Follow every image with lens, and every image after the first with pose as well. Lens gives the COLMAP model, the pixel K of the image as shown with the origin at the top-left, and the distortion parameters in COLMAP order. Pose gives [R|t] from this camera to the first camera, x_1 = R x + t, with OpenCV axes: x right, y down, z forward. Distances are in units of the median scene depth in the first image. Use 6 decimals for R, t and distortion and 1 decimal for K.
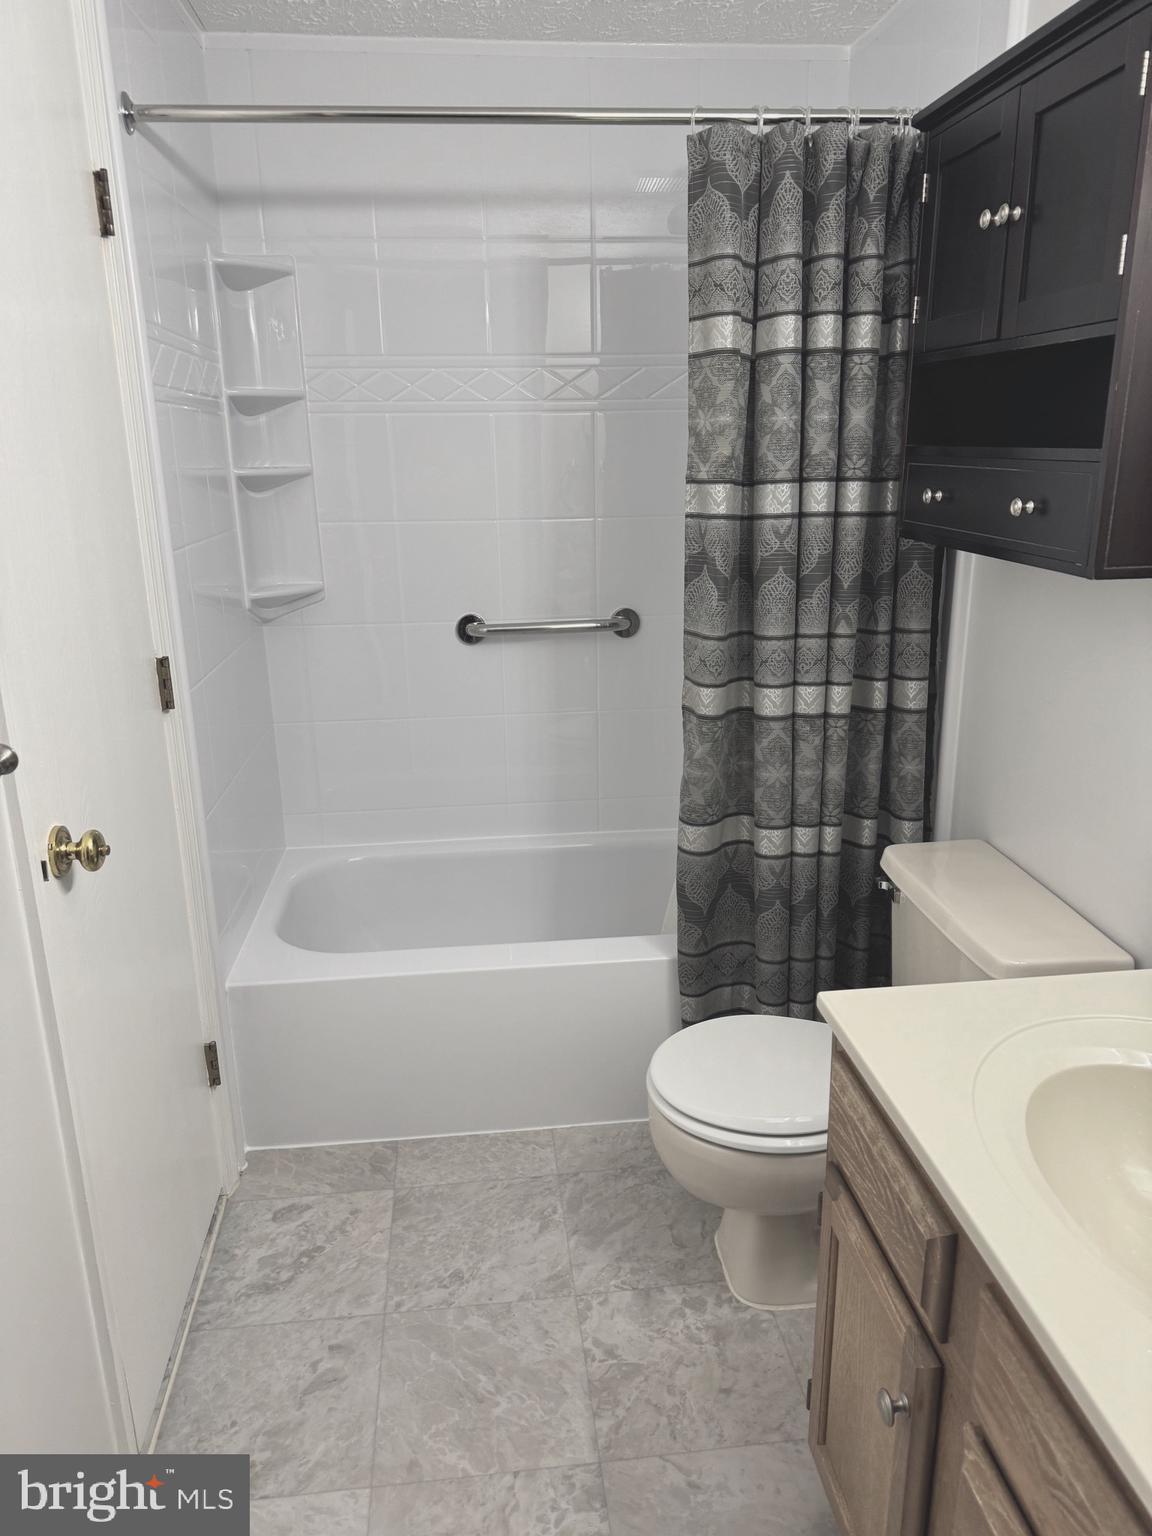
lens RADIAL K [[1067.7, 0, 584.6], [0, 1067.7, 760.1], [0, 0, 1]] dist [0.050336, -0.051366]
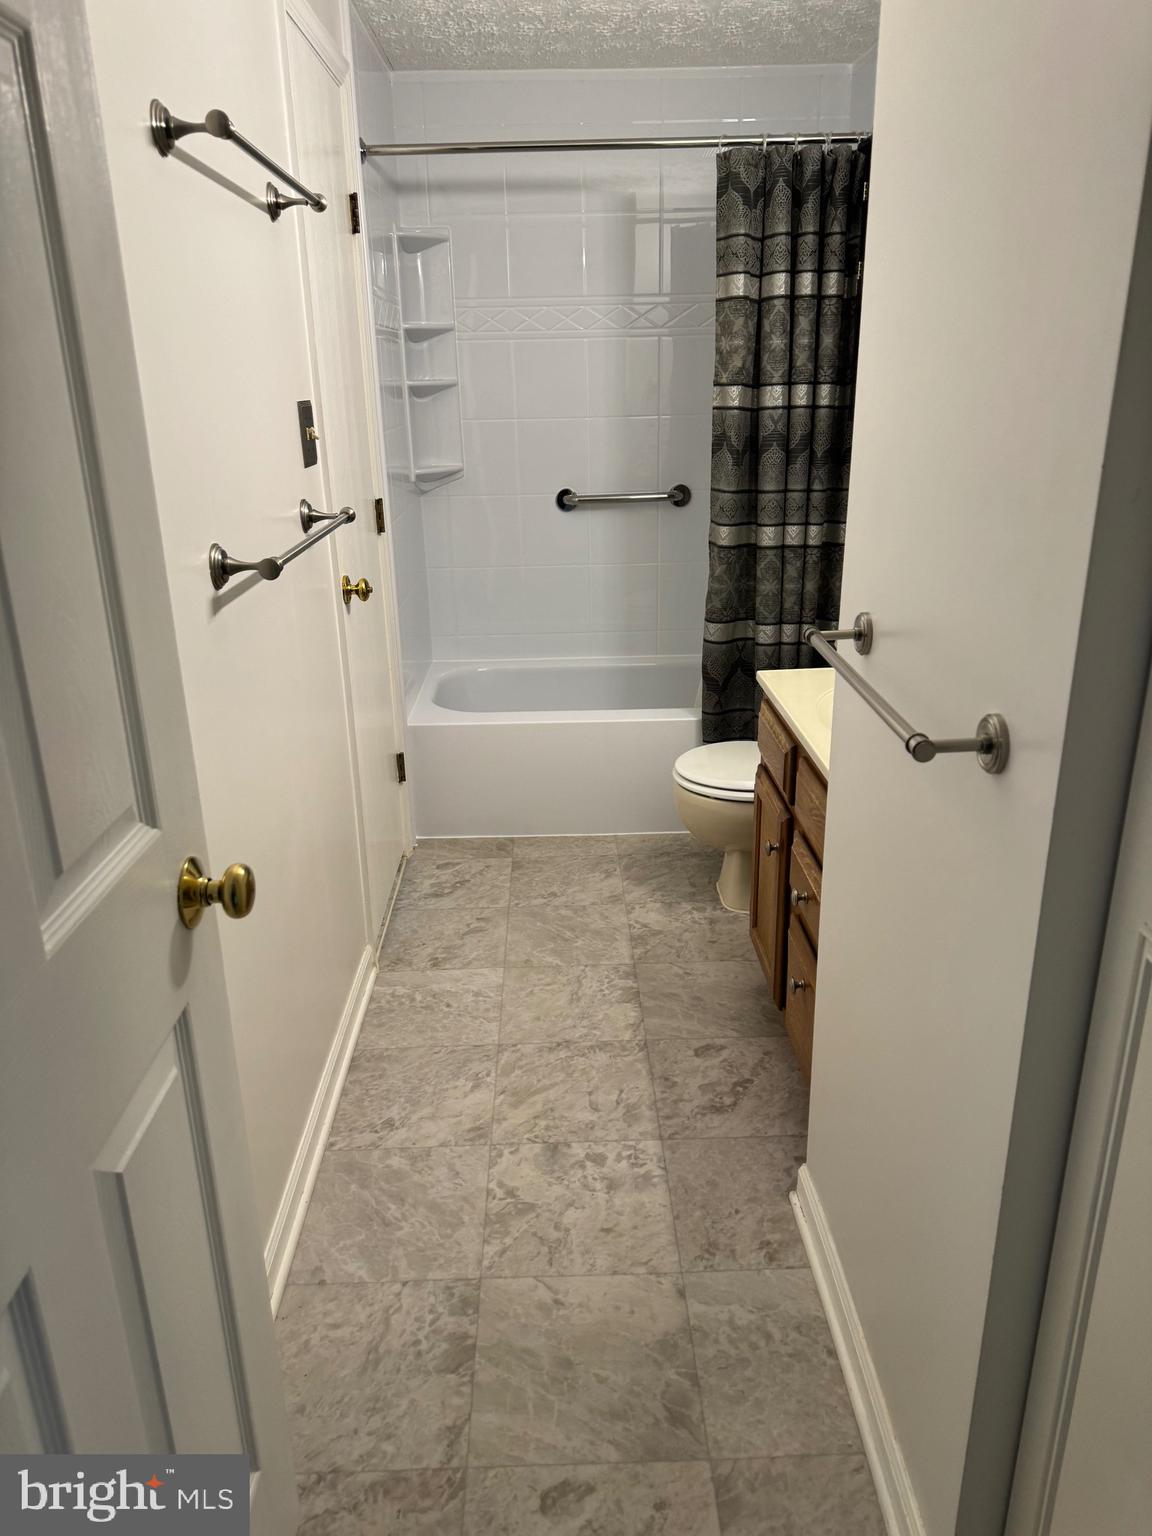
lens RADIAL K [[1067.7, 0, 573.4], [0, 1067.7, 762.1], [0, 0, 1]] dist [0.050336, -0.051366]
pose [[0.995474, 0.026800, -0.091181, 0.050637], [-0.020658, 0.997496, 0.067643, 0.167699], [0.092765, -0.065454, 0.993534, -0.546219]]
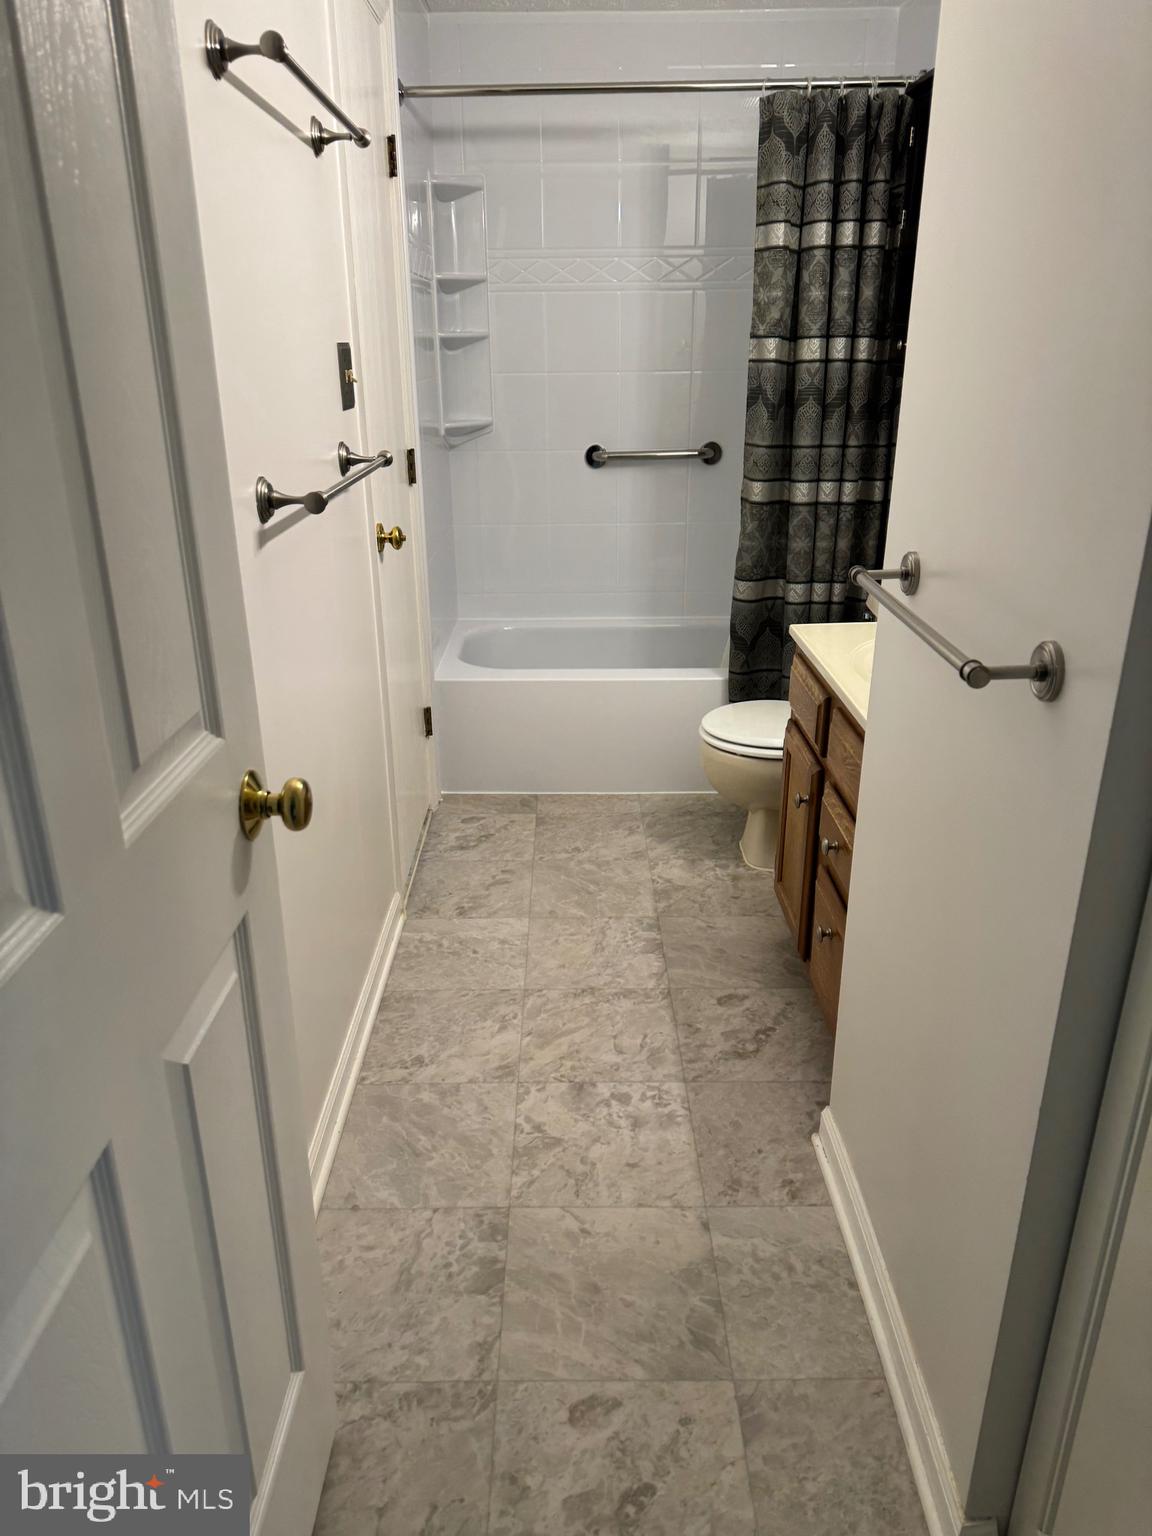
lens RADIAL K [[1067.7, 0, 566.7], [0, 1067.7, 772.6], [0, 0, 1]] dist [0.050336, -0.051366]
pose [[0.992927, 0.049355, -0.107982, 0.033392], [-0.038223, 0.993964, 0.102836, 0.192819], [0.112406, -0.097981, 0.988820, -0.557151]]
